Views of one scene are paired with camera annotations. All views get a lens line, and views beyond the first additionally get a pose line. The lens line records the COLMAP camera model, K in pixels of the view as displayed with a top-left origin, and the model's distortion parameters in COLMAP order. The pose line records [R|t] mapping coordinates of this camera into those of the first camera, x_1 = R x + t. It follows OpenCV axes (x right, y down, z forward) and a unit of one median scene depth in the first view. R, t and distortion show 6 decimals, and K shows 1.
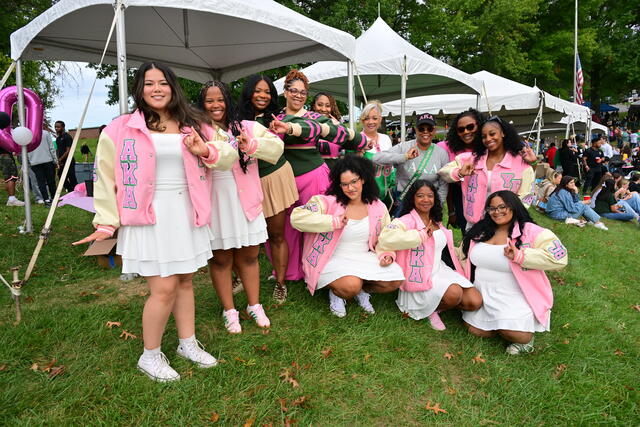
lens RADIAL K [[420.5, 0, 319.4], [0, 420.5, 215.7], [0, 0, 1]] dist [-0.004865, -0.002606]
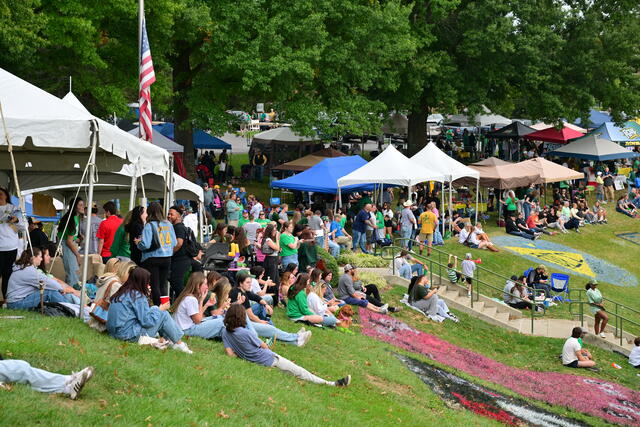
lens RADIAL K [[1325.0, 0, 320.2], [0, 1325.0, 213.9], [0, 0, 1]] dist [-0.020744, 0.000000]
pose [[0.779913, 0.055154, 0.623453, -0.181197], [0.046698, 0.988206, -0.145839, 0.055053], [-0.624143, 0.142856, 0.768139, -0.290381]]
